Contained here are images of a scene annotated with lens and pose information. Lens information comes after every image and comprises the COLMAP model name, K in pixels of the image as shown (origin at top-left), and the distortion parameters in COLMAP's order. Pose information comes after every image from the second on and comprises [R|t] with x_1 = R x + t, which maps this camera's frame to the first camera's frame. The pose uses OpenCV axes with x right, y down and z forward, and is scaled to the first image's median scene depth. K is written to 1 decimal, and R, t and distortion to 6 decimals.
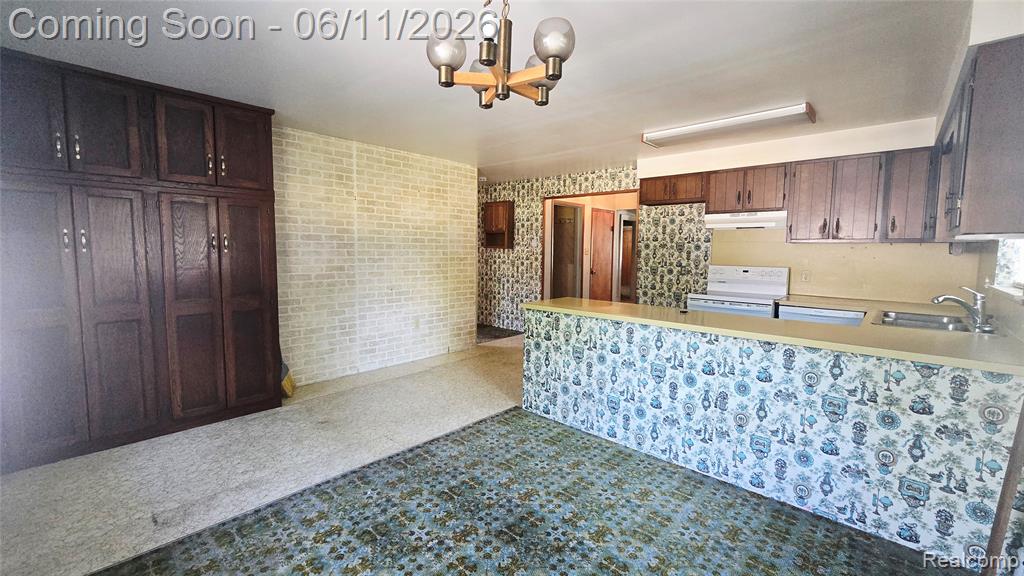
lens RADIAL K [[418.2, 0, 512.0], [0, 418.2, 288.0], [0, 0, 1]] dist [-0.001239, -0.000121]
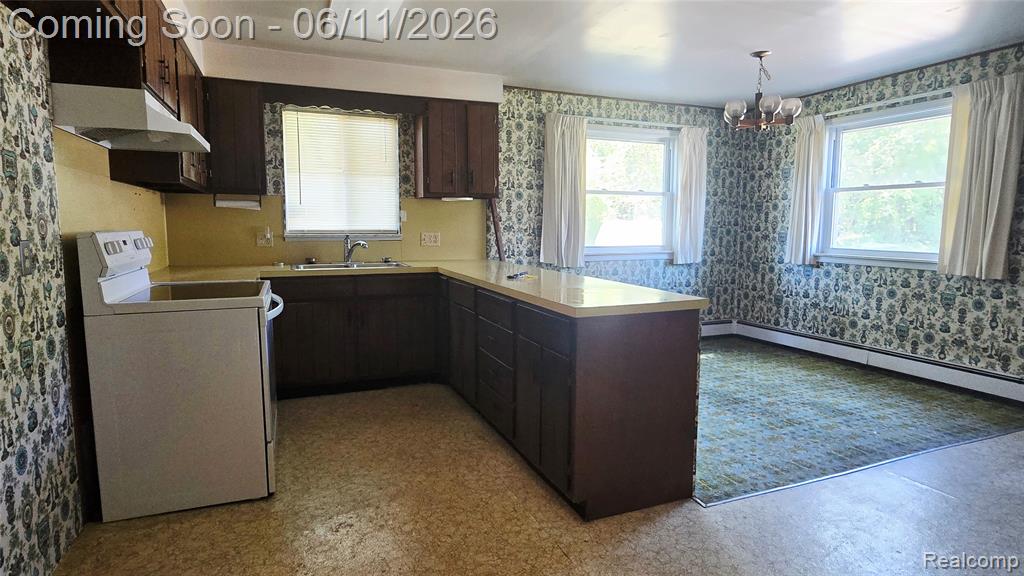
lens RADIAL K [[552.2, 0, 512.0], [0, 552.2, 288.0], [0, 0, 1]] dist [-0.000988, -0.000366]
pose [[-0.907098, -0.064571, 0.415938, -0.058475], [0.024446, 0.978414, 0.205205, -0.179741], [-0.420210, 0.196309, -0.885938, 2.462190]]
